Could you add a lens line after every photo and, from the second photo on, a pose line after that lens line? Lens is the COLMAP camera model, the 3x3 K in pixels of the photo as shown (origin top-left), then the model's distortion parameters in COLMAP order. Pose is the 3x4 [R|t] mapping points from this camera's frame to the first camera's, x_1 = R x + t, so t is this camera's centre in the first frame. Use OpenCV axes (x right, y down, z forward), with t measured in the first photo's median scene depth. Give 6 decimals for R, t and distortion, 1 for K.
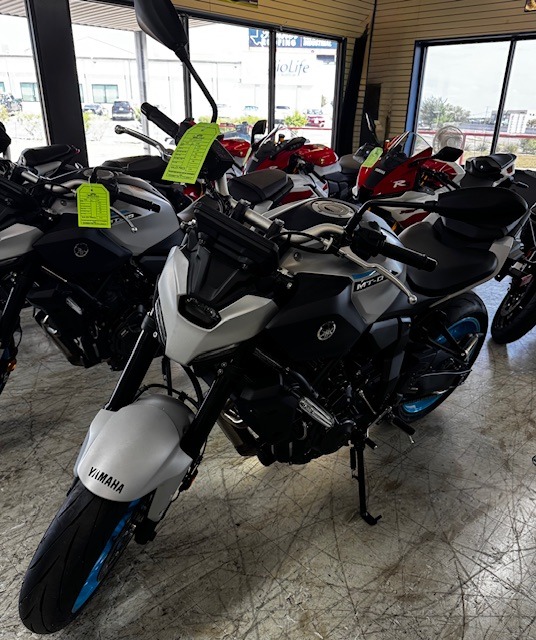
lens RADIAL K [[522.4, 0, 270.3], [0, 522.4, 346.8], [0, 0, 1]] dist [0.013221, -0.032369]
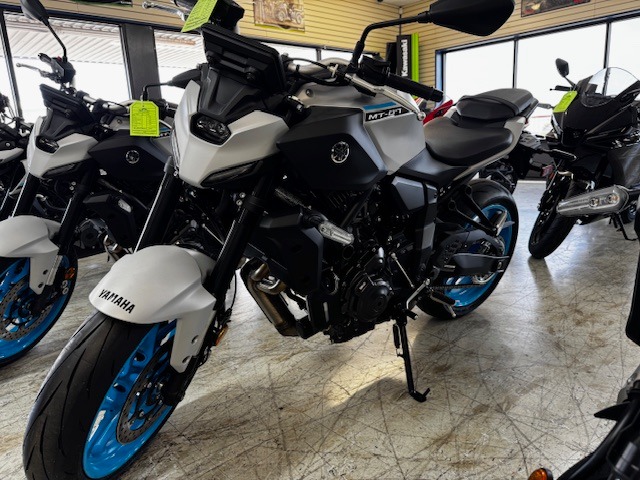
lens RADIAL K [[456.6, 0, 319.7], [0, 456.6, 240.6], [0, 0, 1]] dist [-0.003230, -0.013685]
pose [[0.996832, -0.067854, -0.041502, 0.069375], [0.057097, 0.973705, -0.220543, 0.245161], [0.055375, 0.217475, 0.974494, 0.126201]]
